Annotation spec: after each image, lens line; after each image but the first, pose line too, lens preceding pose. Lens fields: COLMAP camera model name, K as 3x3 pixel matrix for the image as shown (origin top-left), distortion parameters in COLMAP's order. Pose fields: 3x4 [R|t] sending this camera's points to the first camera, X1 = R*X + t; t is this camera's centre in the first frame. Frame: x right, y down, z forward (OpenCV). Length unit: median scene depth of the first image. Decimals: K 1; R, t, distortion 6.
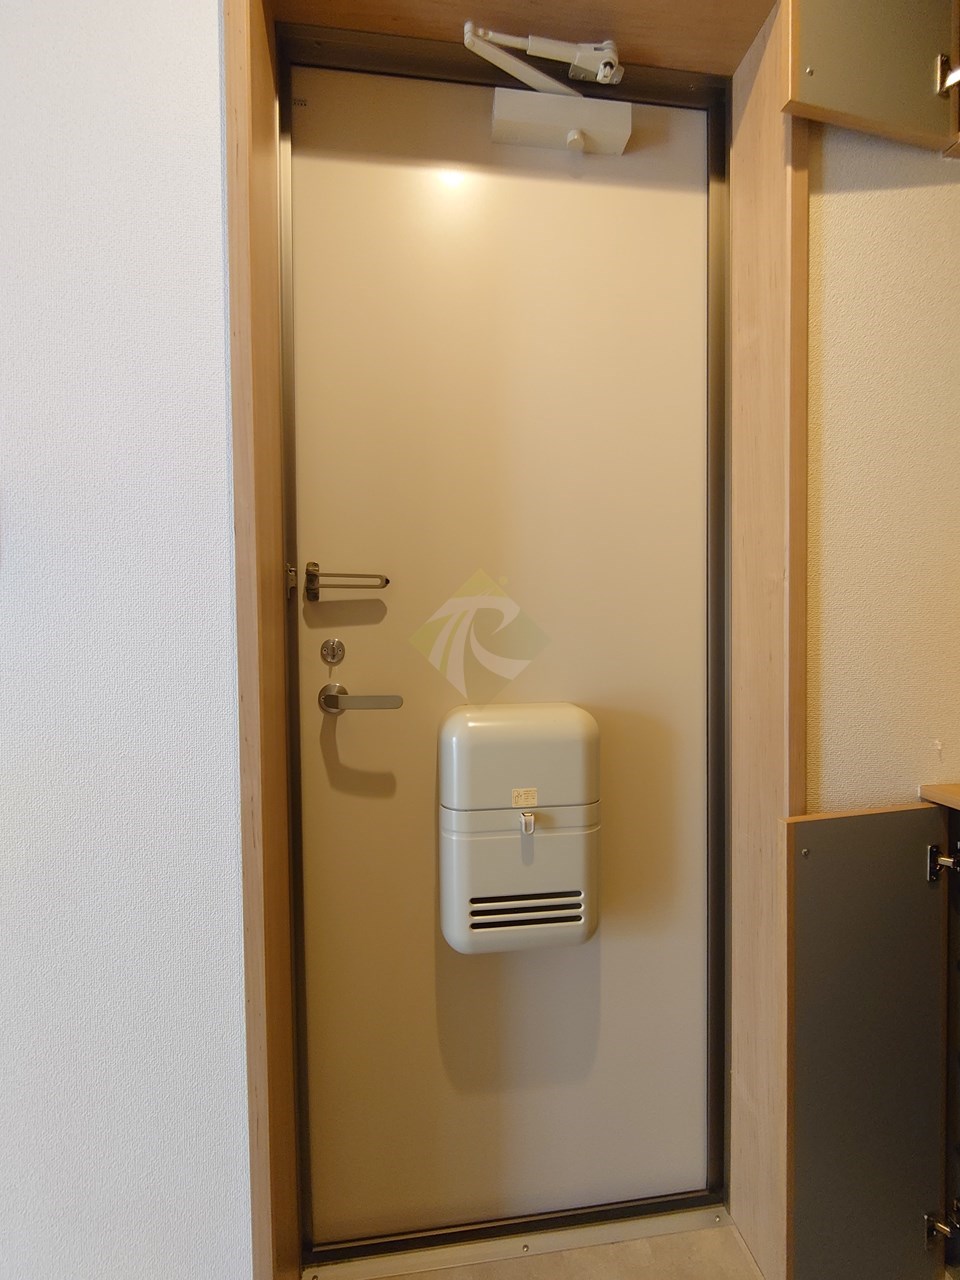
lens RADIAL K [[550.9, 0, 481.3], [0, 550.9, 641.3], [0, 0, 1]] dist [-0.001931, -0.000838]
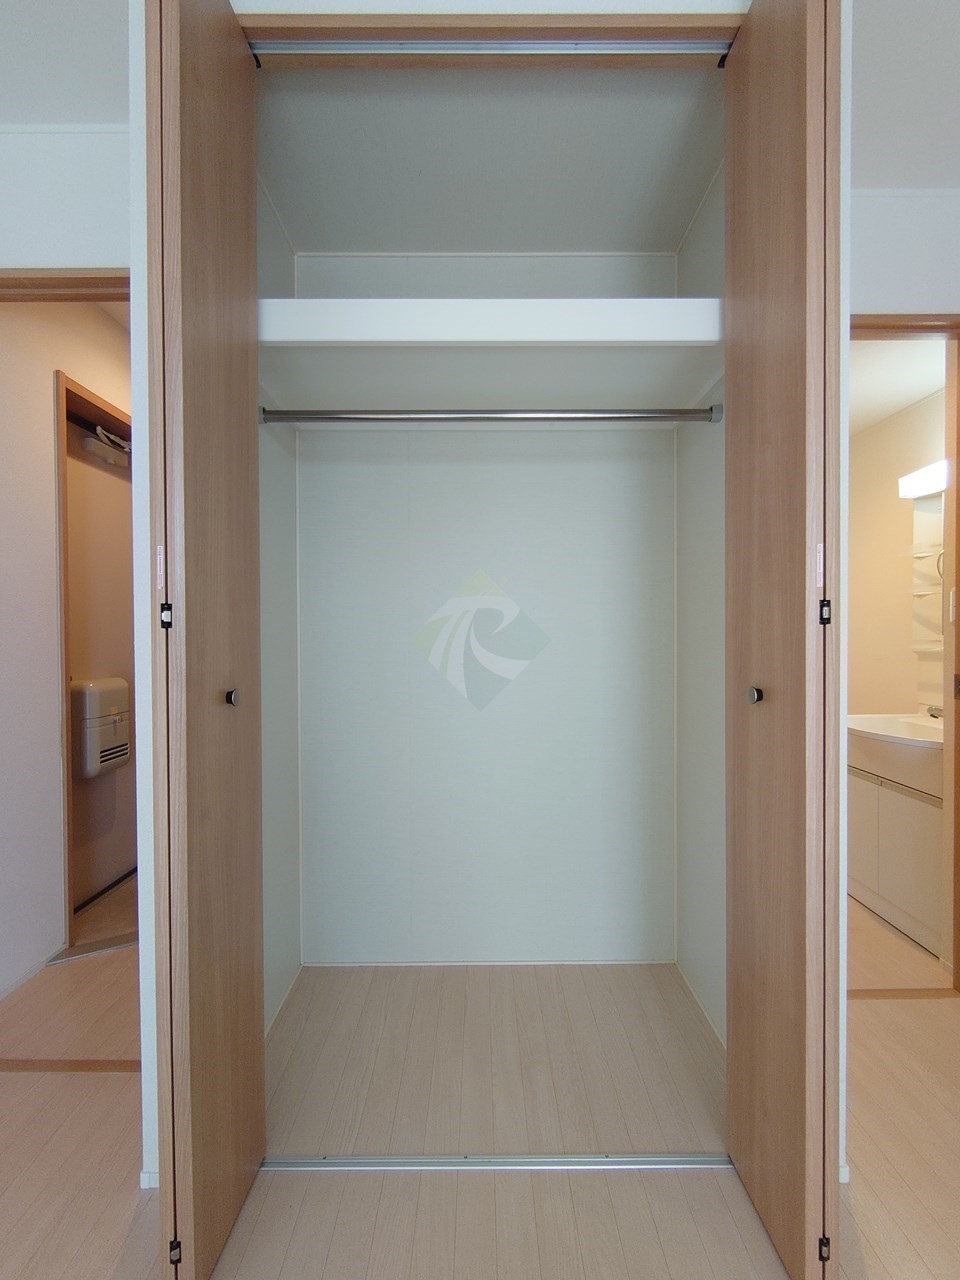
lens RADIAL K [[550.9, 0, 479.3], [0, 550.9, 640.9], [0, 0, 1]] dist [-0.001931, -0.000838]
pose [[0.123420, -0.011048, 0.992293, -2.362297], [0.027881, 0.999582, 0.007661, -0.027758], [-0.991963, 0.026721, 0.123676, -1.111175]]
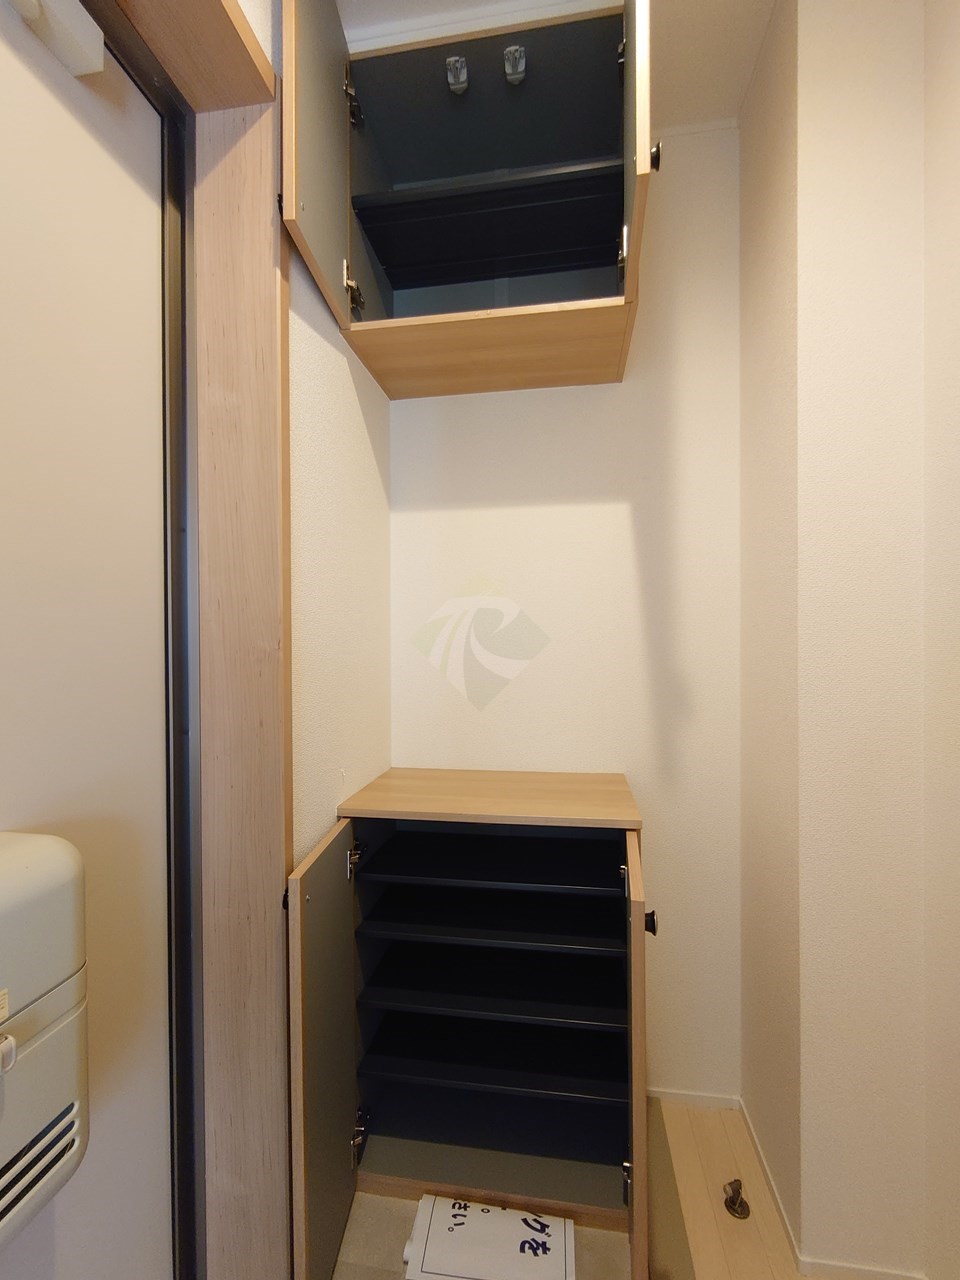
lens RADIAL K [[550.9, 0, 482.7], [0, 550.9, 640.1], [0, 0, 1]] dist [-0.001931, -0.000838]
pose [[0.273075, -0.006958, 0.961968, -0.336022], [0.025849, 0.999666, -0.000107, -0.110622], [-0.961645, 0.024895, 0.273164, 0.298025]]
